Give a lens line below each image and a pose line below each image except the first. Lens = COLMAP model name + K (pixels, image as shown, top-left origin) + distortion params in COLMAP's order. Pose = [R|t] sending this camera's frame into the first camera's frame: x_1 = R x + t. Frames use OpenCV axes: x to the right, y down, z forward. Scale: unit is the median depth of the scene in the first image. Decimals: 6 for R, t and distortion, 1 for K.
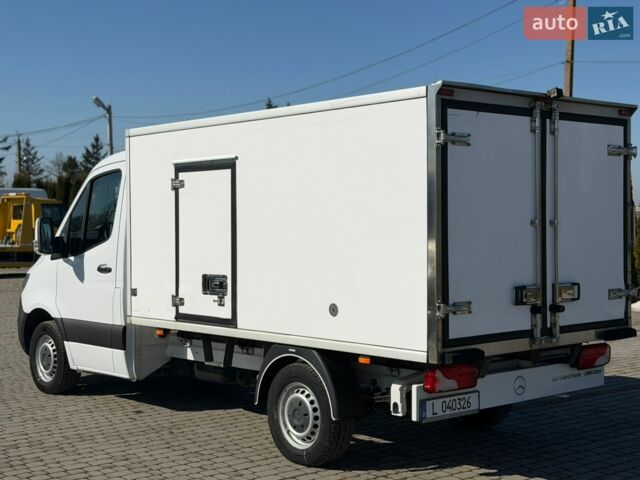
lens RADIAL K [[977.6, 0, 321.5], [0, 977.6, 239.7], [0, 0, 1]] dist [0.170285, 0.000000]
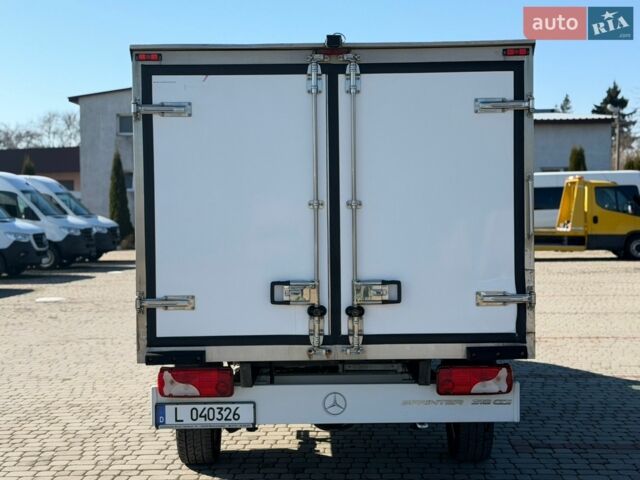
lens RADIAL K [[977.6, 0, 320.7], [0, 977.6, 239.9], [0, 0, 1]] dist [0.170285, 0.000000]
pose [[0.745962, 0.014225, -0.665836, 0.760178], [-0.002970, 0.999833, 0.018034, -0.002566], [0.665981, -0.011475, 0.745880, 0.402221]]
